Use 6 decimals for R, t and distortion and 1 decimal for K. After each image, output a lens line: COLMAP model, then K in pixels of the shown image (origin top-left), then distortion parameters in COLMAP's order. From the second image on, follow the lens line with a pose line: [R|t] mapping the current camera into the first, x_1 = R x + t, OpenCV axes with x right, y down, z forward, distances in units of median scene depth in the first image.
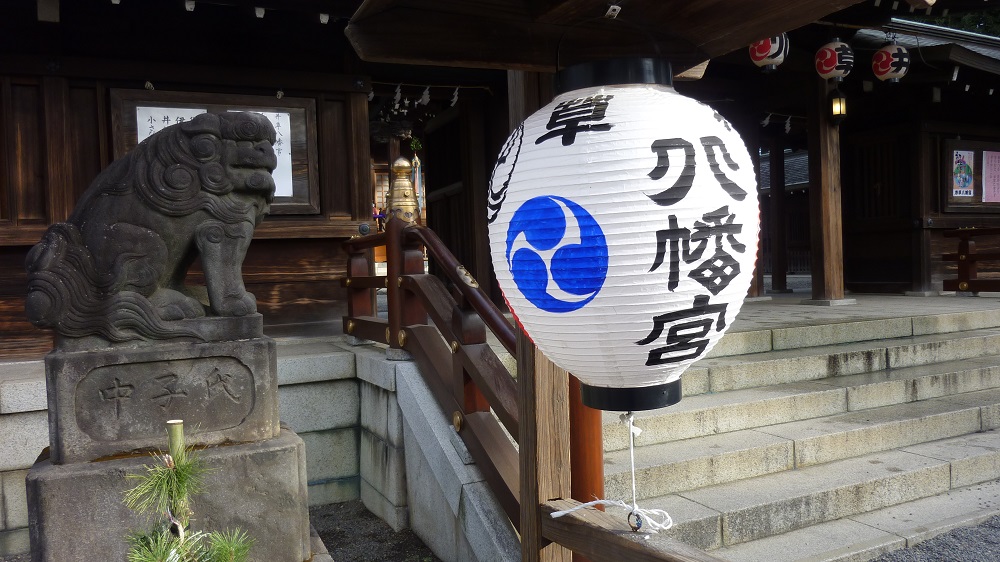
lens RADIAL K [[746.0, 0, 500.7], [0, 746.0, 287.6], [0, 0, 1]] dist [-0.037009, 0.016055]
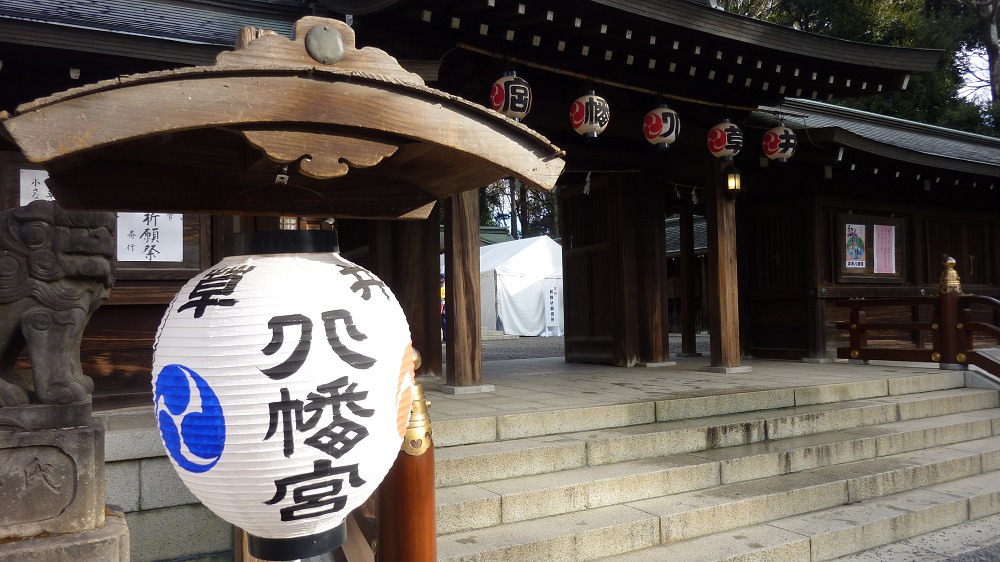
lens RADIAL K [[746.0, 0, 502.5], [0, 746.0, 287.1], [0, 0, 1]] dist [-0.037009, 0.016055]
pose [[0.997127, 0.018302, 0.073500, 0.152082], [-0.013360, 0.997651, -0.067180, -0.057534], [-0.074557, 0.066005, 0.995030, -0.032186]]
